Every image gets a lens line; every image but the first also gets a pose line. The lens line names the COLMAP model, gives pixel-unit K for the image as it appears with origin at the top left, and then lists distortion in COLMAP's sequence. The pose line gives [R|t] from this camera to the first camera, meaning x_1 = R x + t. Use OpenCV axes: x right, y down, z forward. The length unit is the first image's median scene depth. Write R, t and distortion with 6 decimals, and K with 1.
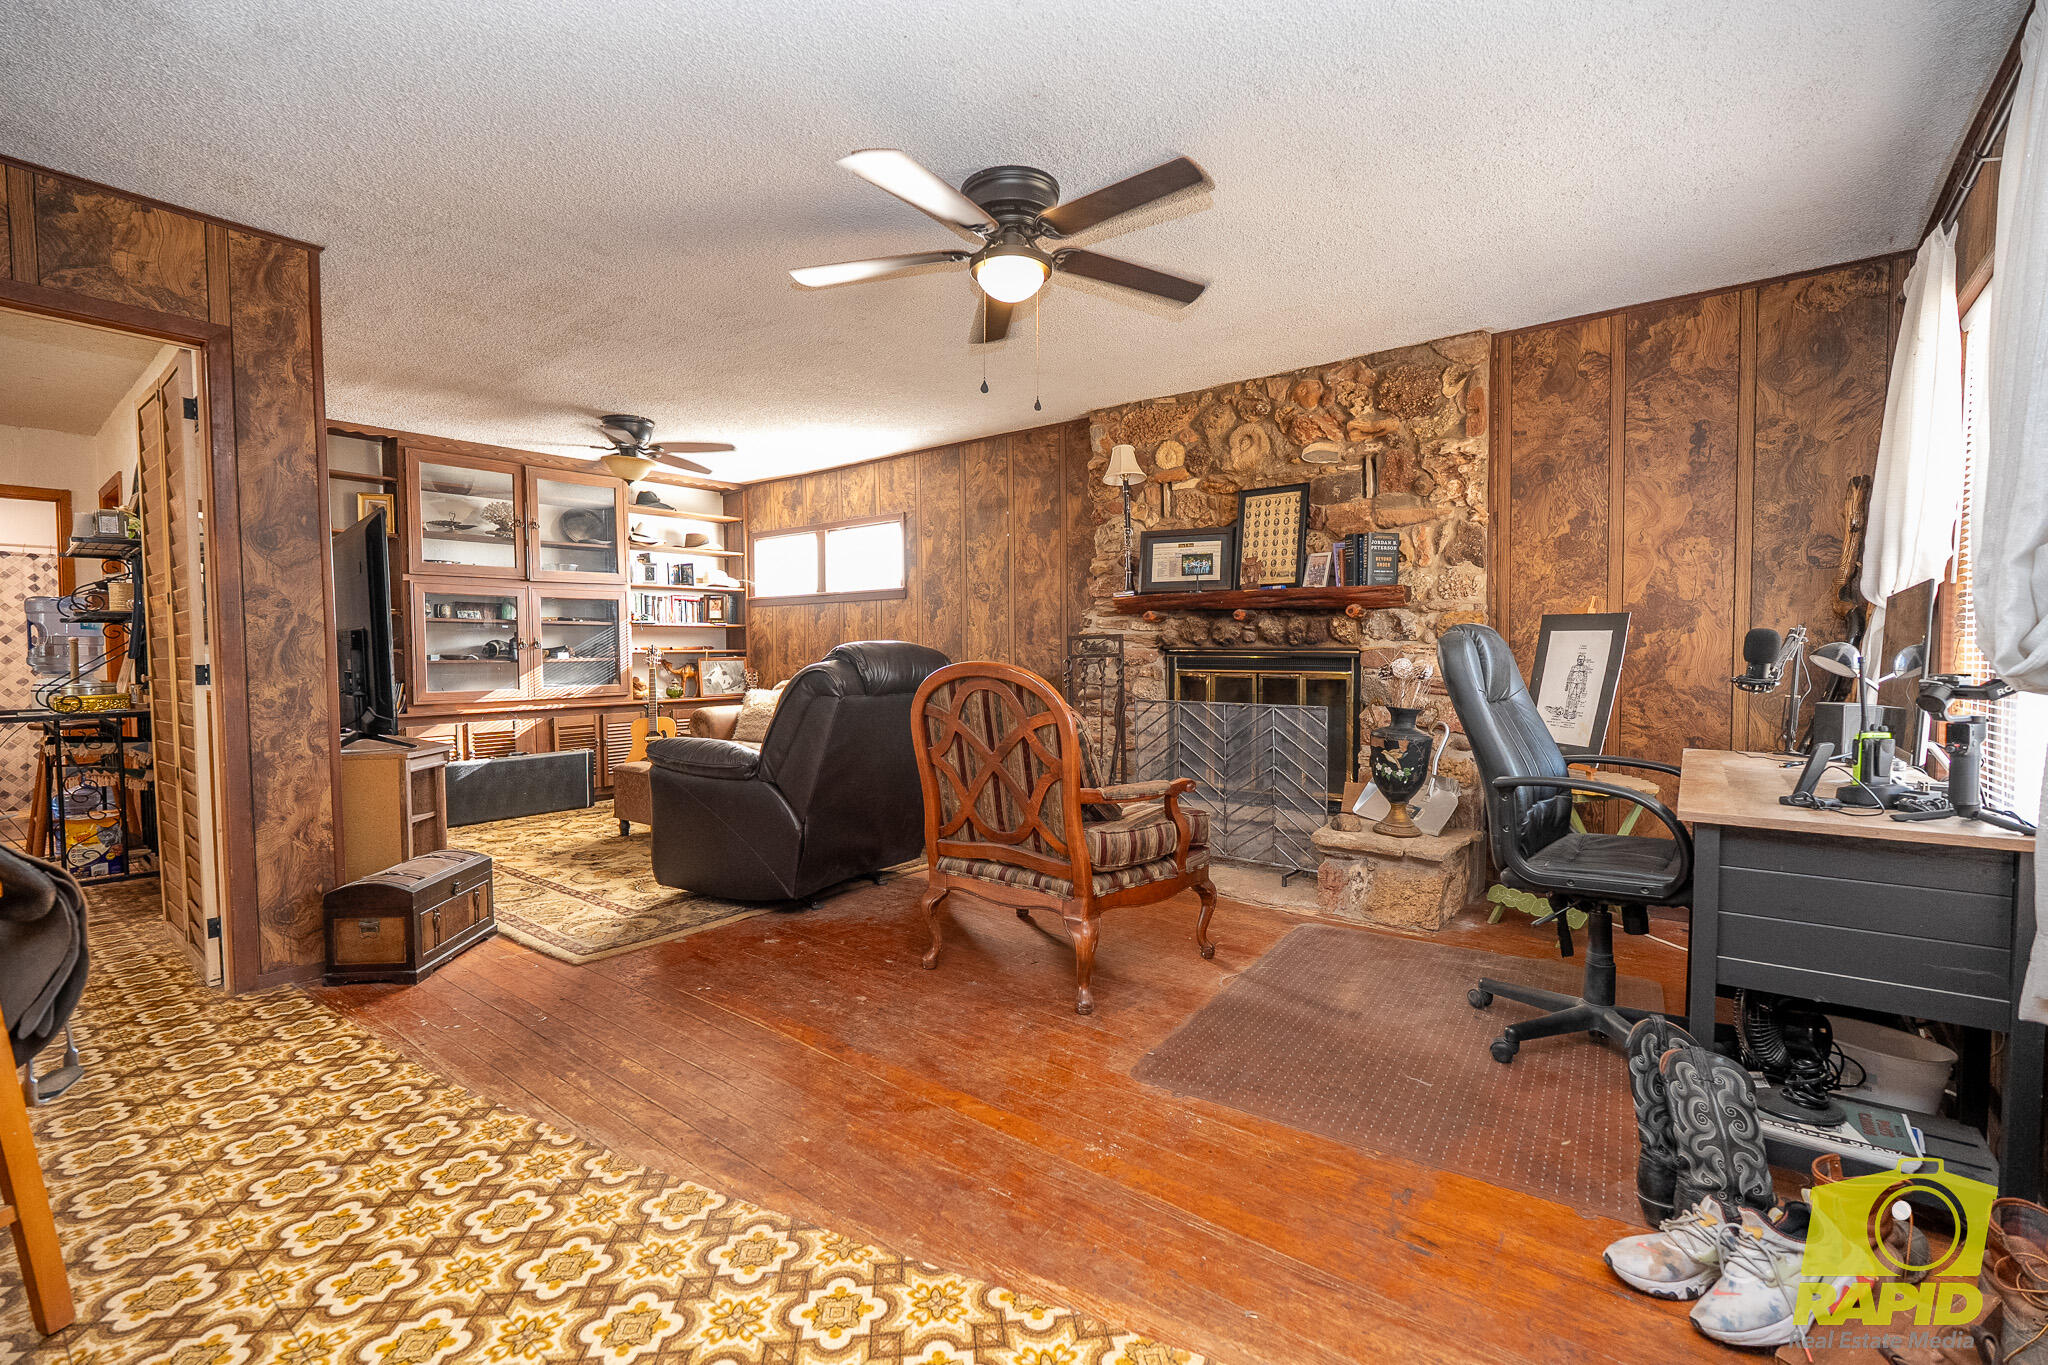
lens RADIAL K [[899.7, 0, 1022.4], [0, 899.7, 685.8], [0, 0, 1]] dist [-0.008100, 0.000371]
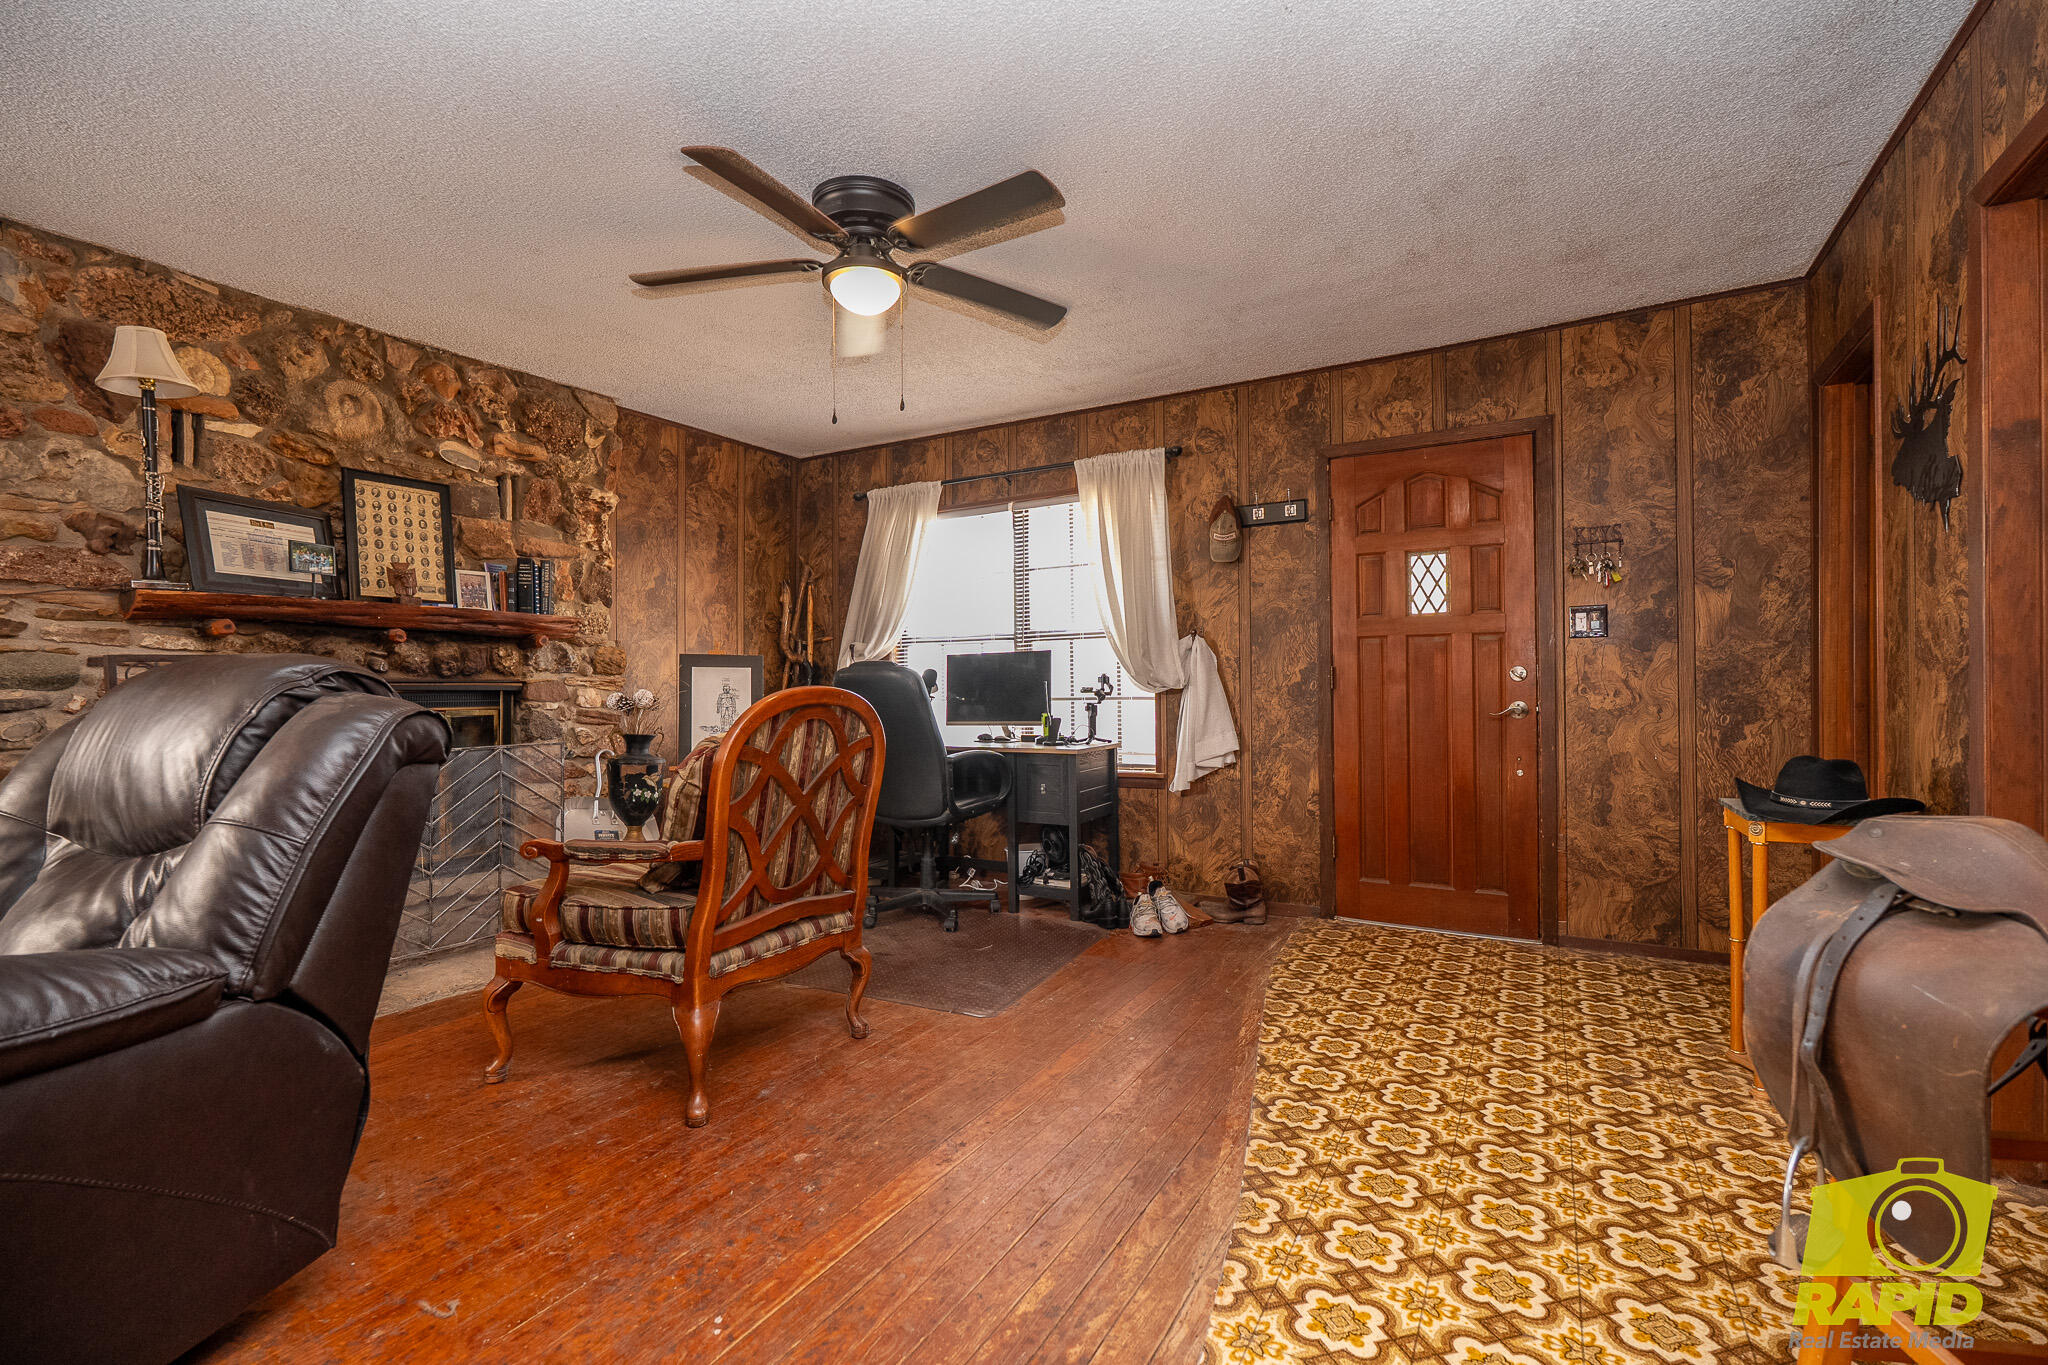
lens RADIAL K [[899.7, 0, 1022.4], [0, 899.7, 685.8], [0, 0, 1]] dist [-0.008100, 0.000371]
pose [[-0.147475, 0.003285, 0.989060, -0.439619], [0.048335, 0.998824, 0.003889, -0.010388], [-0.987884, 0.048380, -0.147461, 0.439362]]
